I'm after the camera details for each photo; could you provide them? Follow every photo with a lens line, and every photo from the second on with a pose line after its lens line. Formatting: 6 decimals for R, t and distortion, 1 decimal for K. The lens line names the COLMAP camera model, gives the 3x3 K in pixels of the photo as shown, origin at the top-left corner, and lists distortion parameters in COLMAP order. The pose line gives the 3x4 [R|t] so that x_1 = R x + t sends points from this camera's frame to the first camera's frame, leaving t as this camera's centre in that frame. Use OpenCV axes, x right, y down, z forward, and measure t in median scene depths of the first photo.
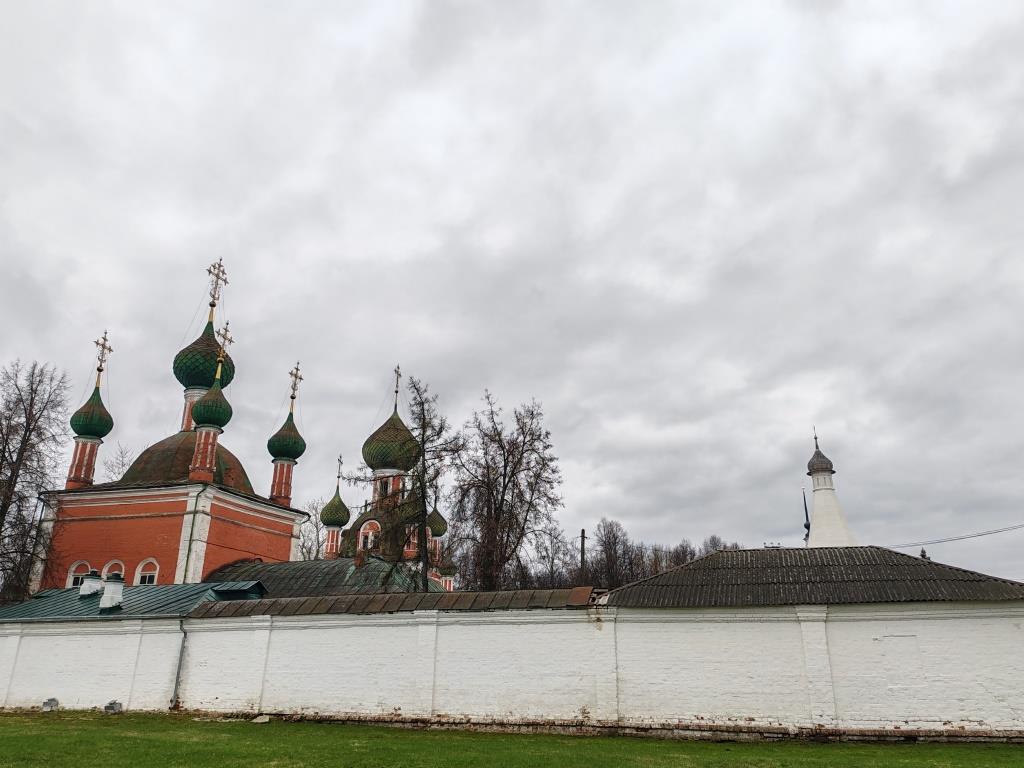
lens RADIAL K [[779.4, 0, 512.0], [0, 779.4, 384.0], [0, 0, 1]] dist [0.070678, -0.103989]
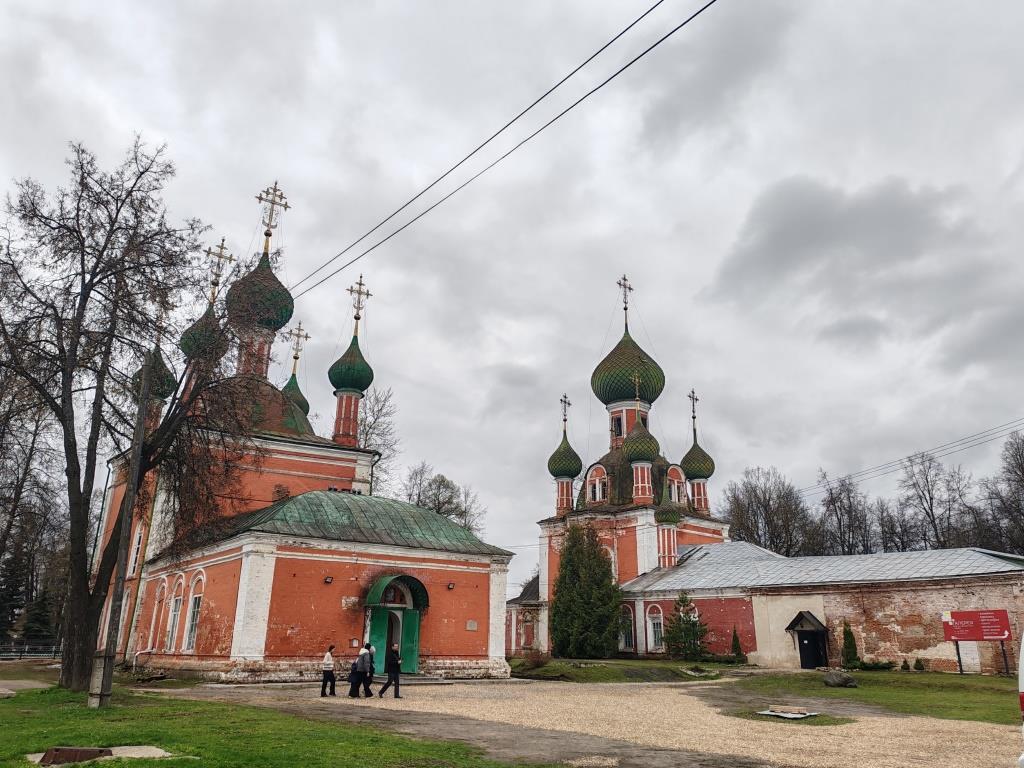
lens RADIAL K [[779.4, 0, 512.0], [0, 779.4, 384.0], [0, 0, 1]] dist [0.070678, -0.103989]
pose [[0.821074, -0.176322, -0.542906, 0.289749], [0.189365, 0.981374, -0.032336, 0.143221], [0.538496, -0.076257, 0.839170, 0.390418]]
